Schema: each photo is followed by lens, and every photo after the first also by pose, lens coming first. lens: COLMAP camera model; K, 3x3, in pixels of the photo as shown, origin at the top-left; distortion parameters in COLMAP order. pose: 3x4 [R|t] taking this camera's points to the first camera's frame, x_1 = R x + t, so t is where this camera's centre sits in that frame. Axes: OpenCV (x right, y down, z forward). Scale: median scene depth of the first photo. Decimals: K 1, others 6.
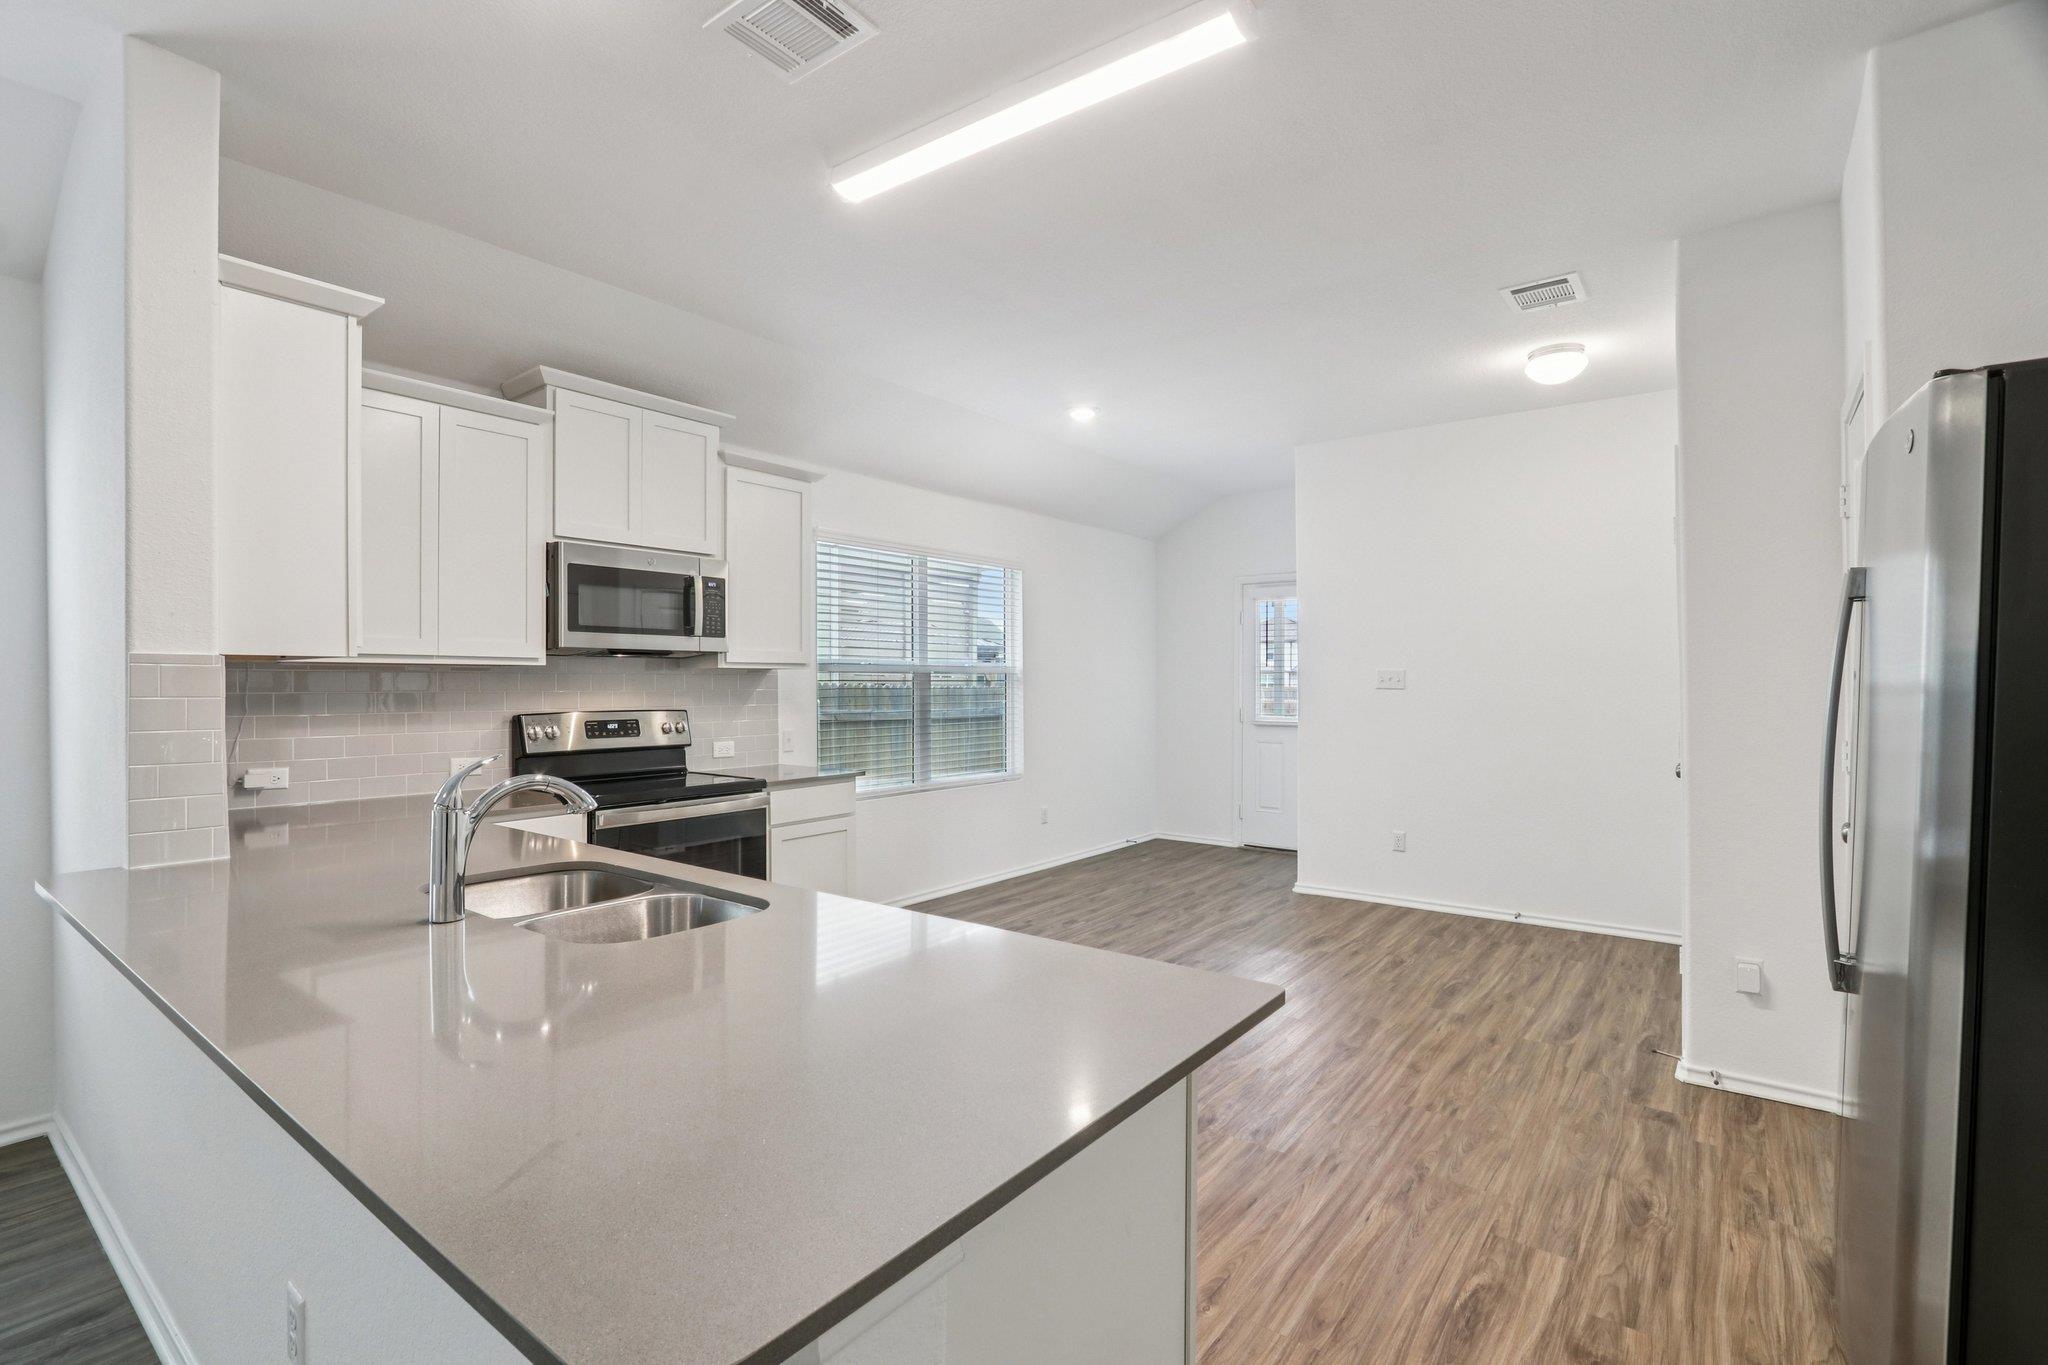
lens RADIAL K [[943.1, 0, 990.4], [0, 943.1, 679.4], [0, 0, 1]] dist [-0.019438, 0.004766]
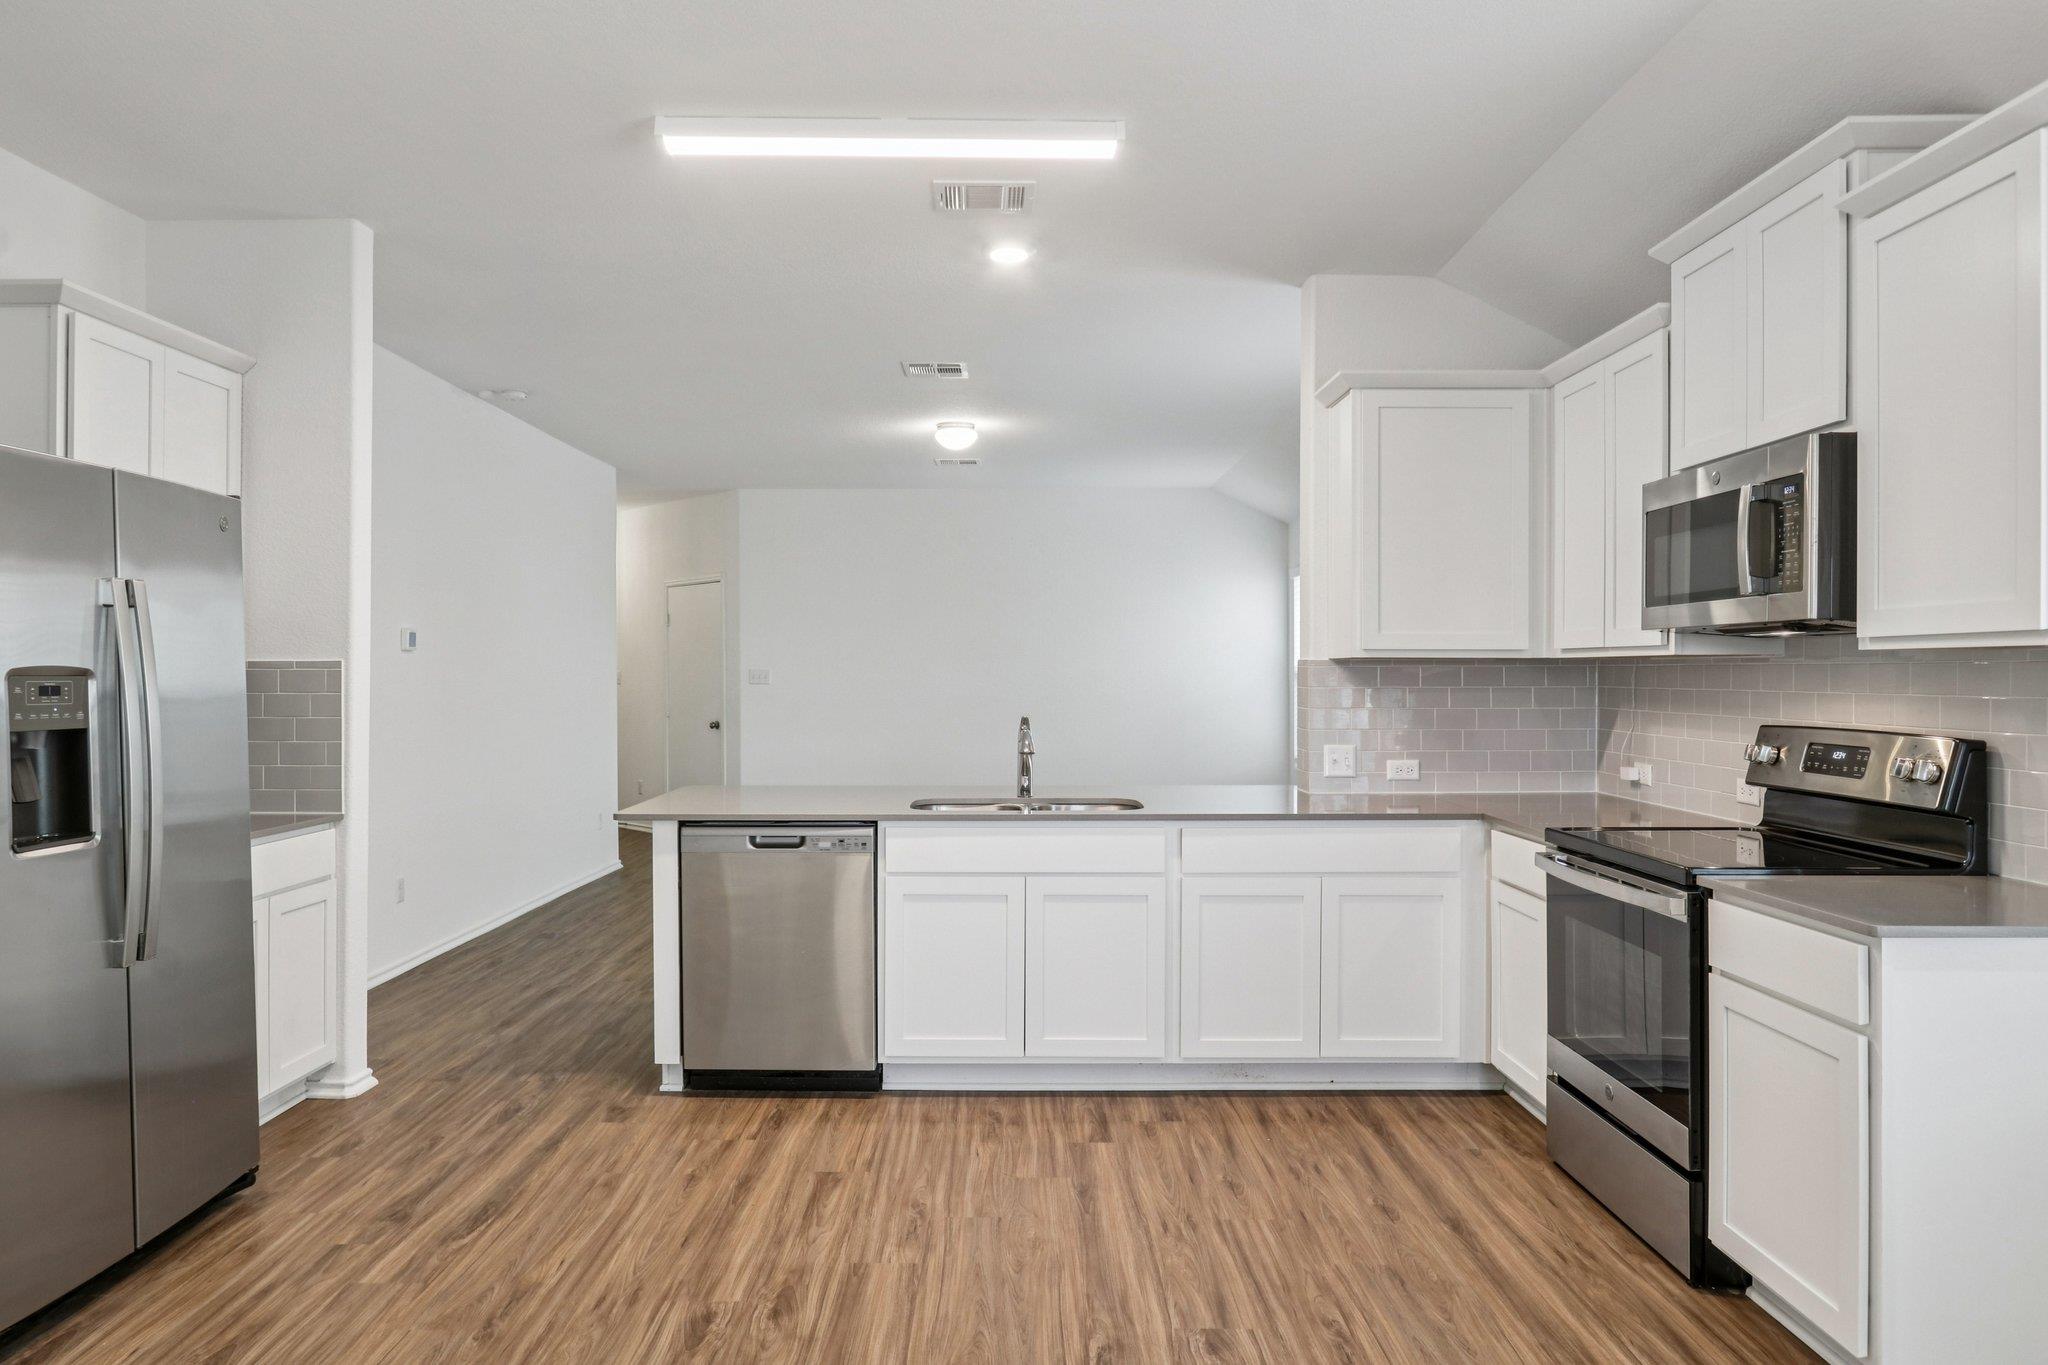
lens RADIAL K [[1297.2, 0, 995.1], [0, 1297.2, 681.7], [0, 0, 1]] dist [-0.022729, 0.024959]
pose [[-0.788719, 0.004794, -0.614735, 0.500161], [0.003010, 0.999988, 0.003936, 0.000100], [0.614746, 0.001254, -0.788724, 1.339068]]
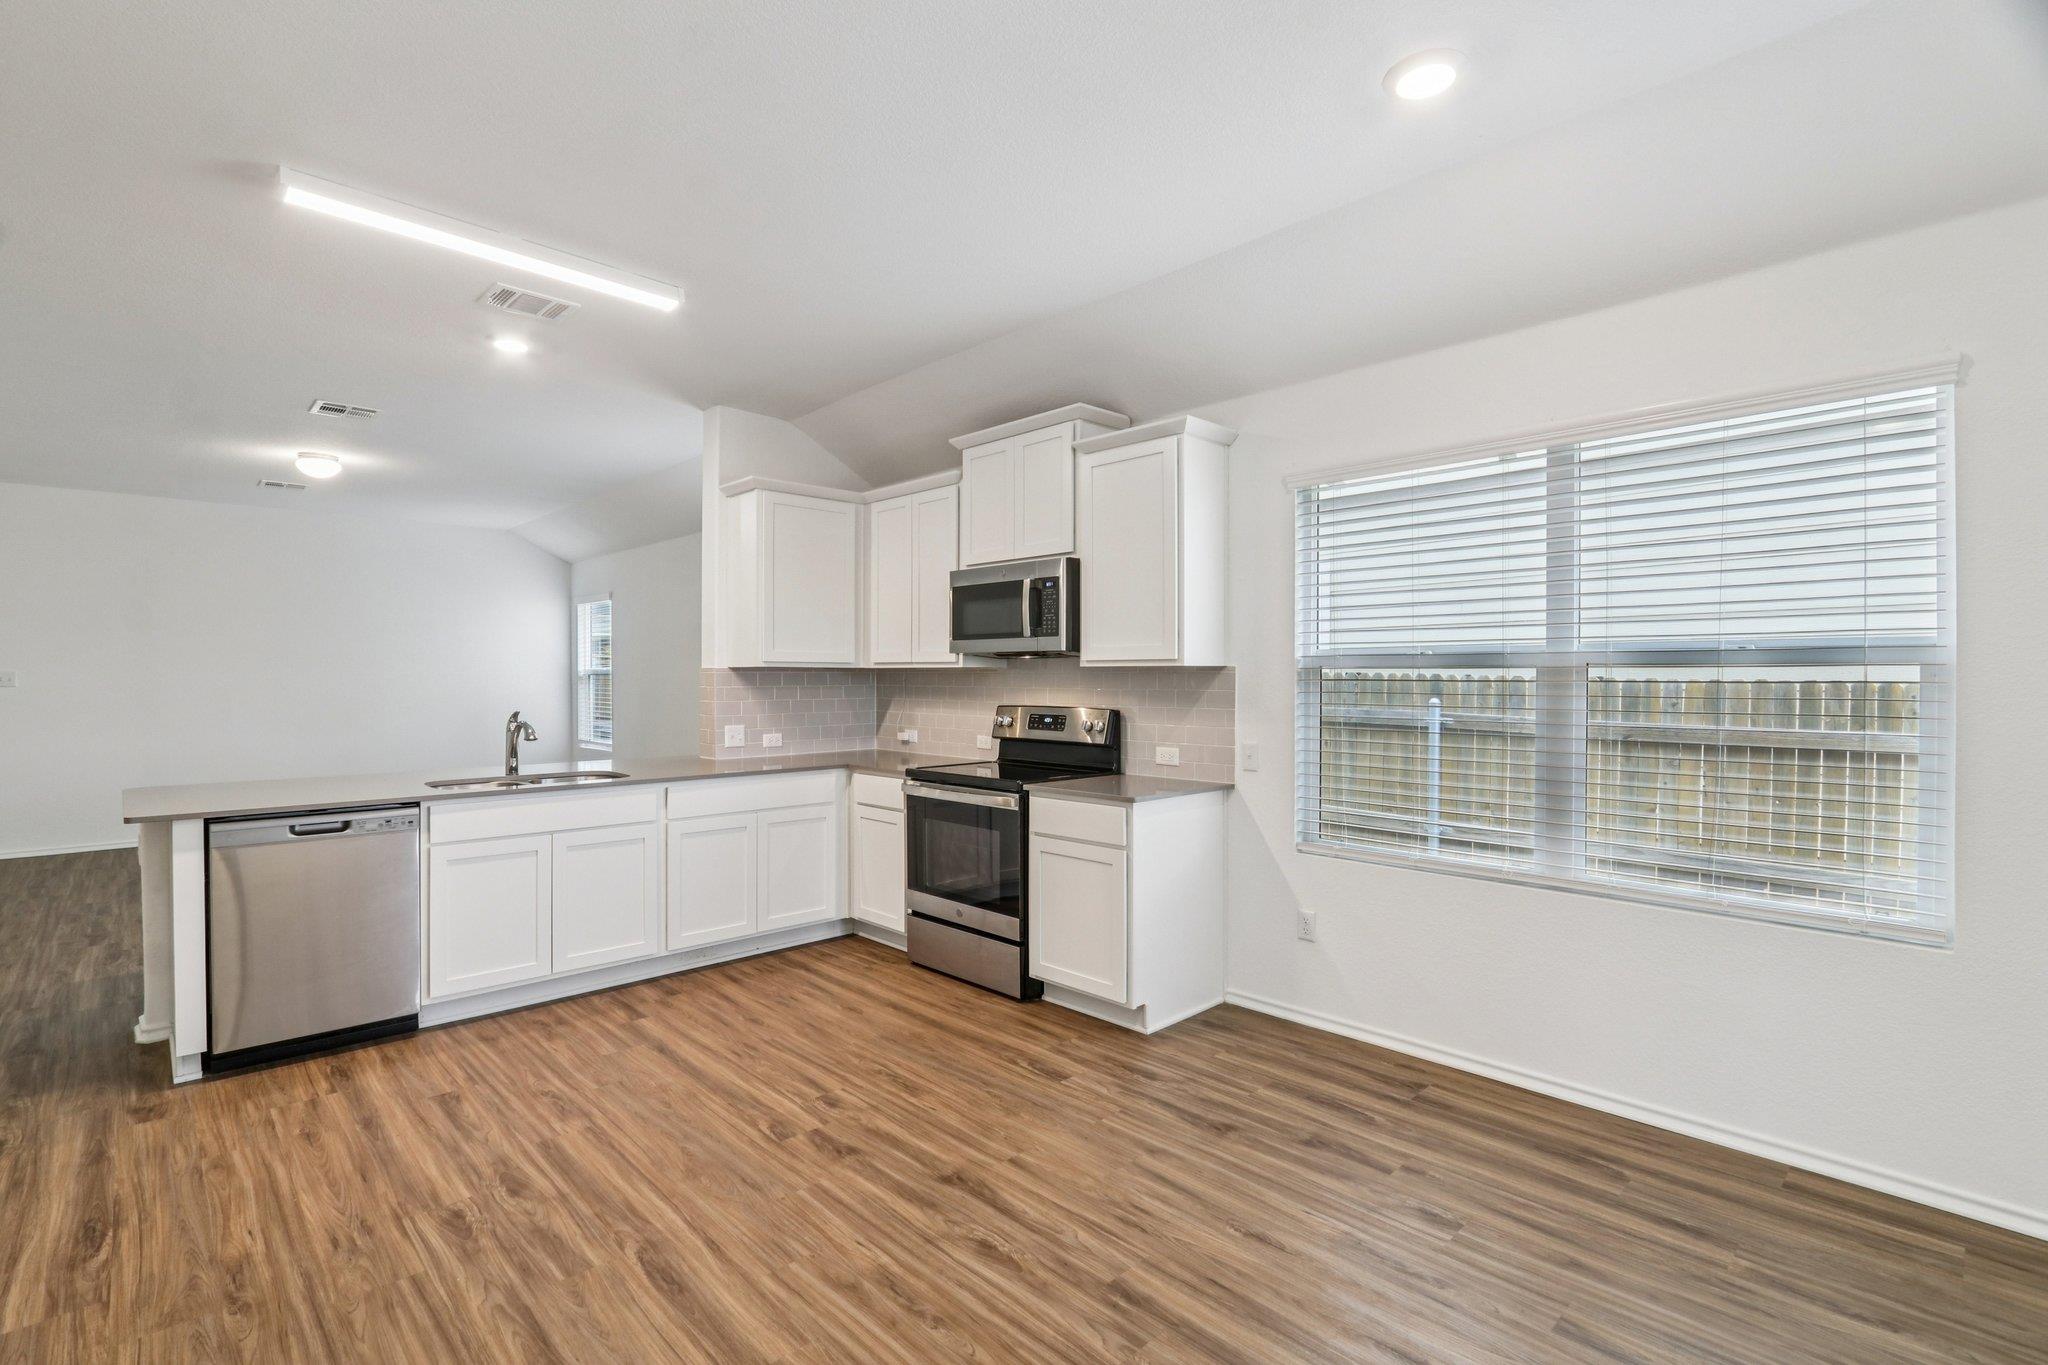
lens RADIAL K [[943.1, 0, 990.4], [0, 943.1, 679.4], [0, 0, 1]] dist [-0.019438, 0.004766]
pose [[-0.150894, 0.004559, -0.988539, 0.736480], [0.002050, 0.999989, 0.004299, -0.003562], [0.988548, -0.001378, -0.150902, 1.131235]]
